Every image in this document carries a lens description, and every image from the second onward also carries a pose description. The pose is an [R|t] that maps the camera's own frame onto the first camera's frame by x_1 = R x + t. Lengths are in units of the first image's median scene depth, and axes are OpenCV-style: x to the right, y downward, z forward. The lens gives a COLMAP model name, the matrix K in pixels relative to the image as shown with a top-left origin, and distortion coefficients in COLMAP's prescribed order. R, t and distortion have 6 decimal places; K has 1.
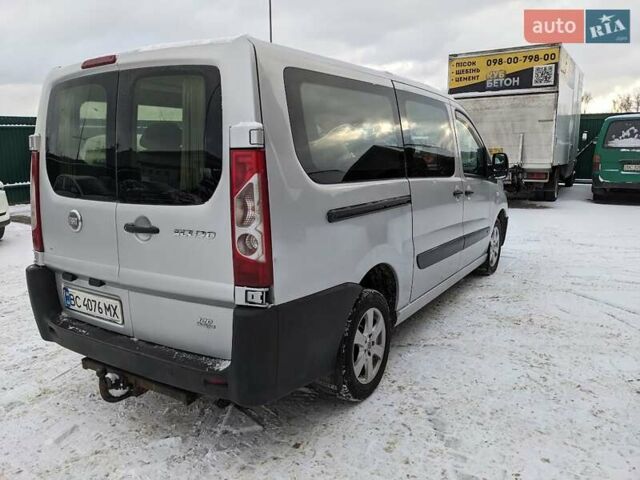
lens RADIAL K [[523.7, 0, 320.0], [0, 523.7, 240.0], [0, 0, 1]] dist [-0.000522, -0.013219]
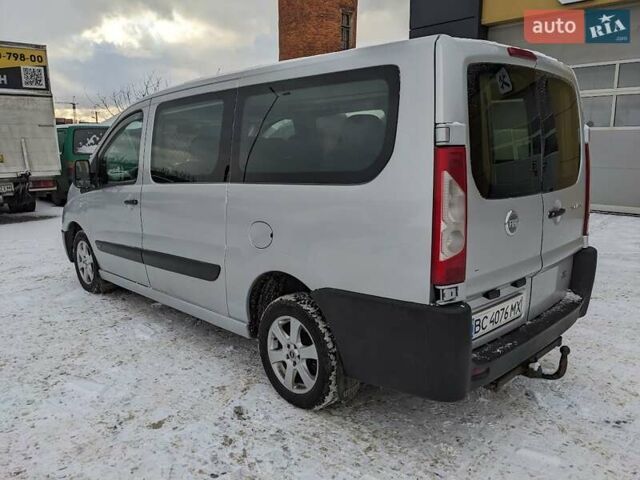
lens RADIAL K [[523.7, 0, 320.0], [0, 523.7, 240.0], [0, 0, 1]] dist [-0.000522, -0.013219]
pose [[0.195708, -0.161524, 0.967268, -0.424633], [0.180935, 0.975356, 0.126265, -0.054738], [-0.963826, 0.150302, 0.220111, 0.339010]]
